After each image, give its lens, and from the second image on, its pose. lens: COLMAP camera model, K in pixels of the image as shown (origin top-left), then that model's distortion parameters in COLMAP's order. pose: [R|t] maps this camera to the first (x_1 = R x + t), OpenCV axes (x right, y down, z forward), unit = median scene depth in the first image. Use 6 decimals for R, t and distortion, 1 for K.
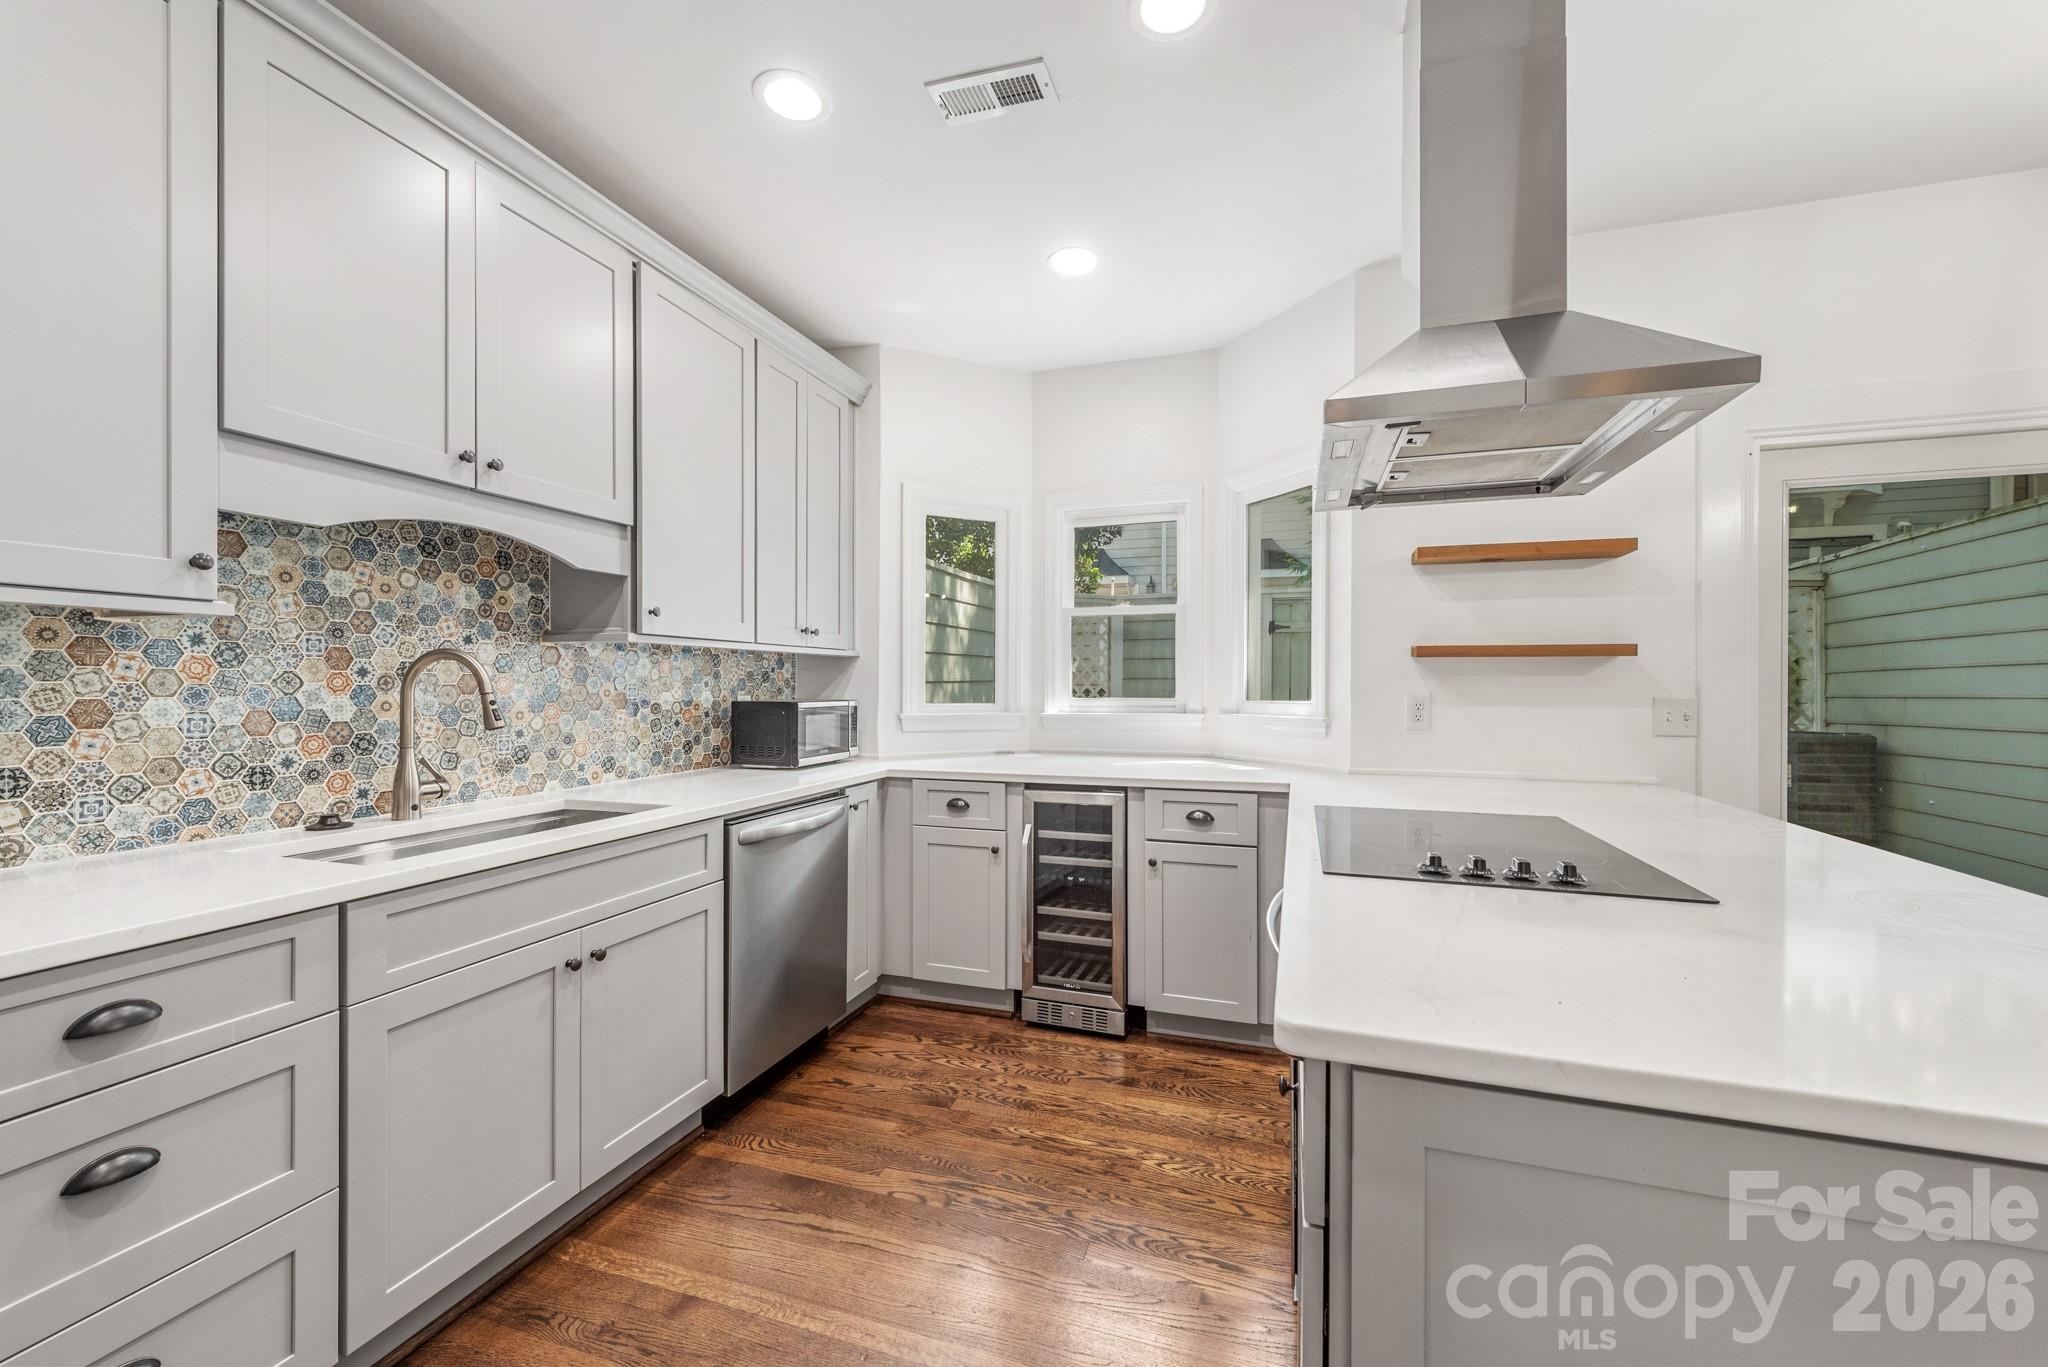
lens RADIAL K [[799.2, 0, 1032.1], [0, 799.2, 688.7], [0, 0, 1]] dist [0.008083, -0.002225]
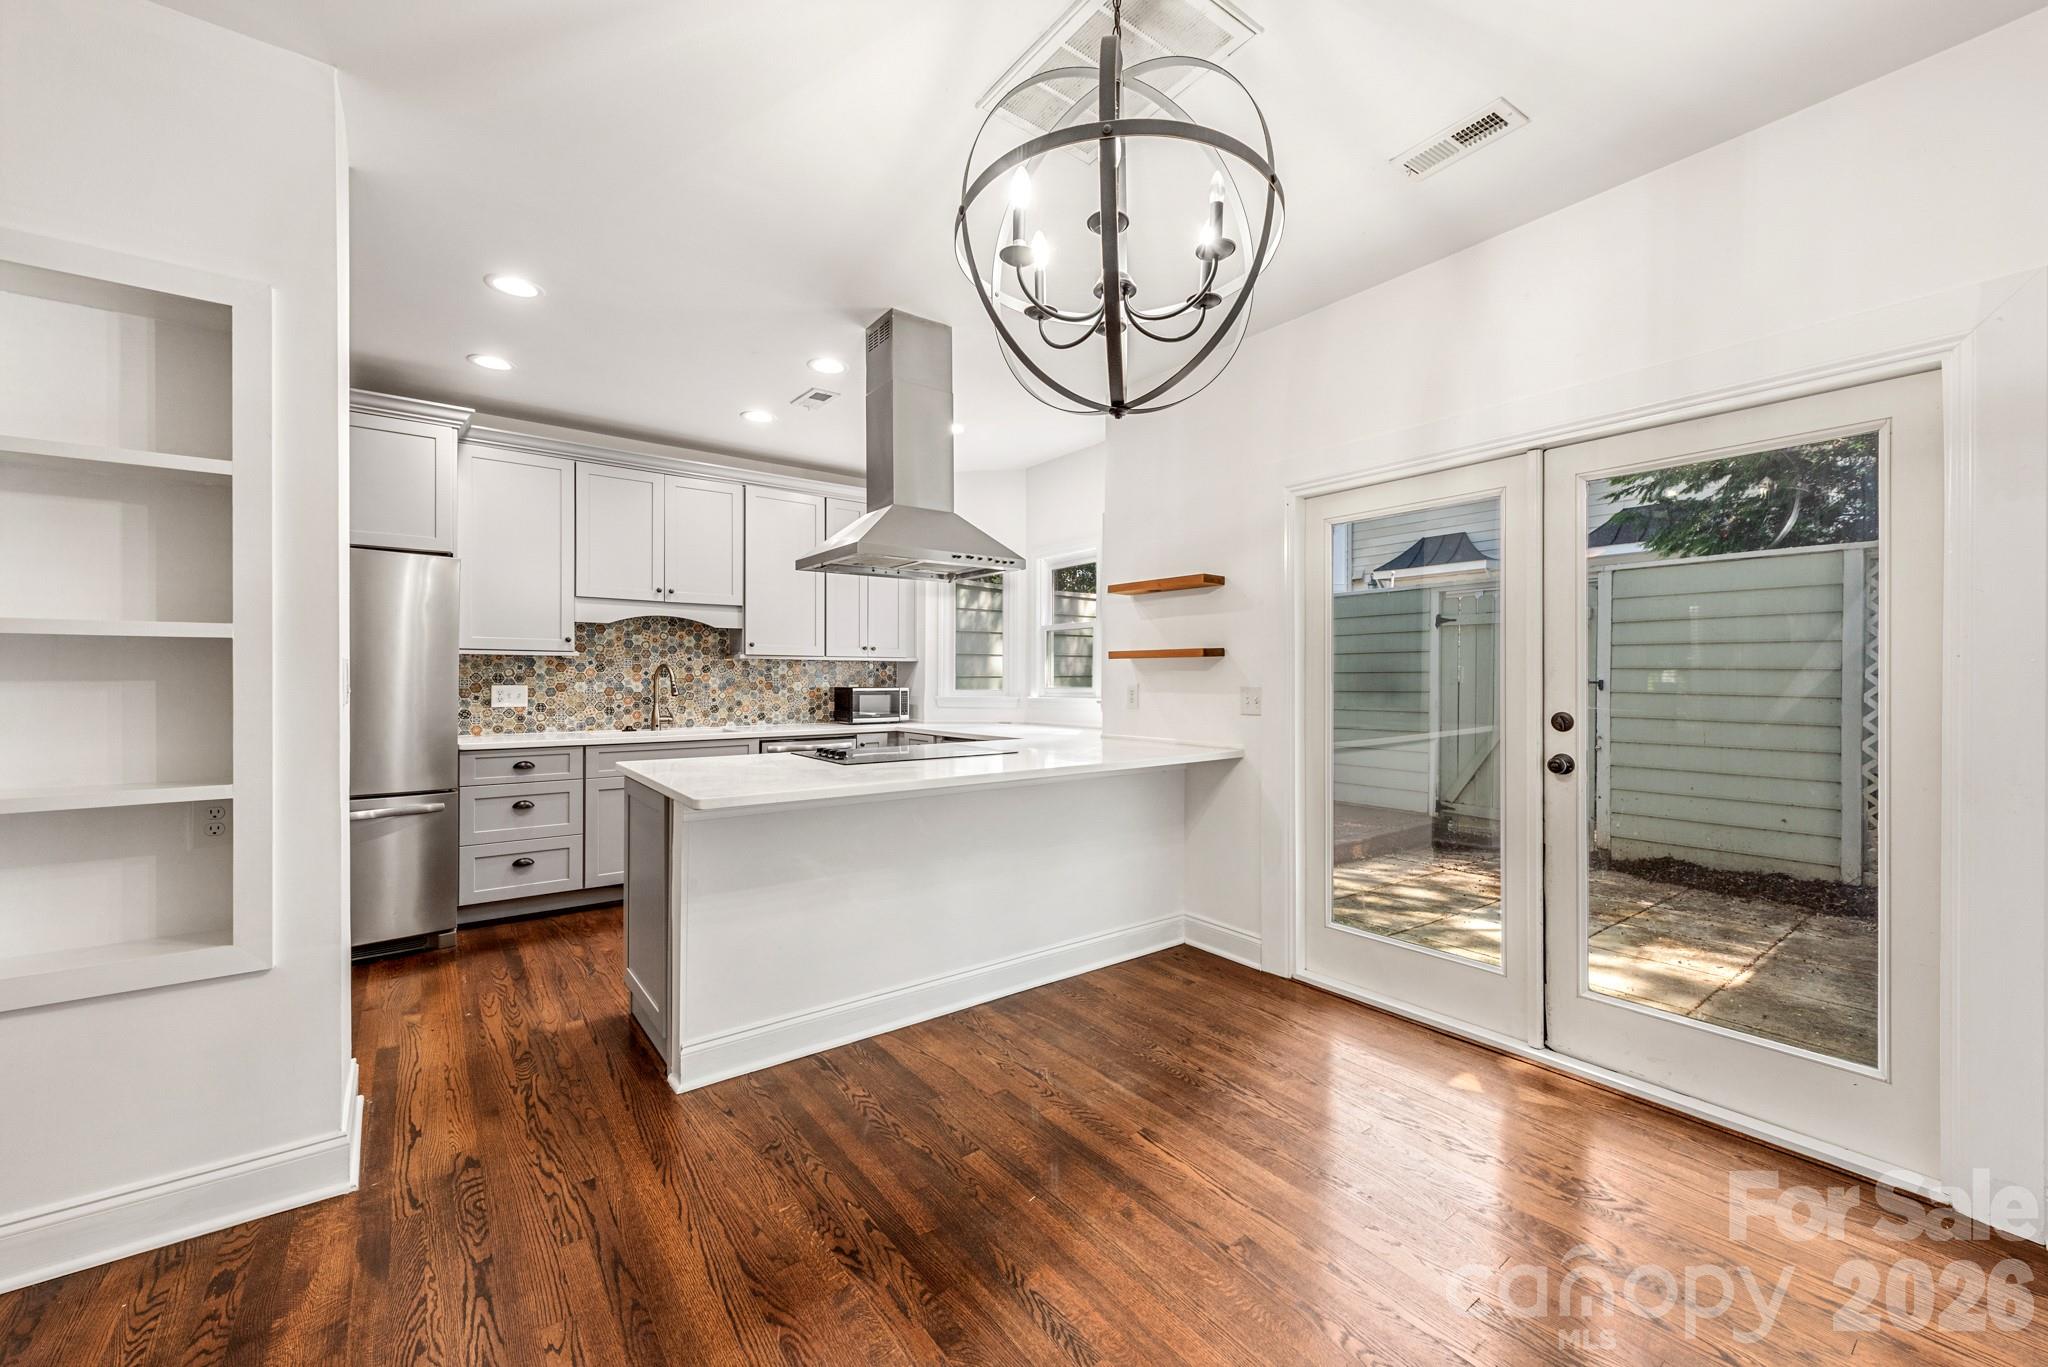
lens RADIAL K [[799.2, 0, 1034.8], [0, 799.2, 679.6], [0, 0, 1]] dist [0.008083, -0.002225]
pose [[0.826007, -0.000451, -0.563660, 1.668335], [-0.002245, 0.999989, -0.004090, 0.007587], [0.563656, 0.004644, 0.825997, -0.430297]]
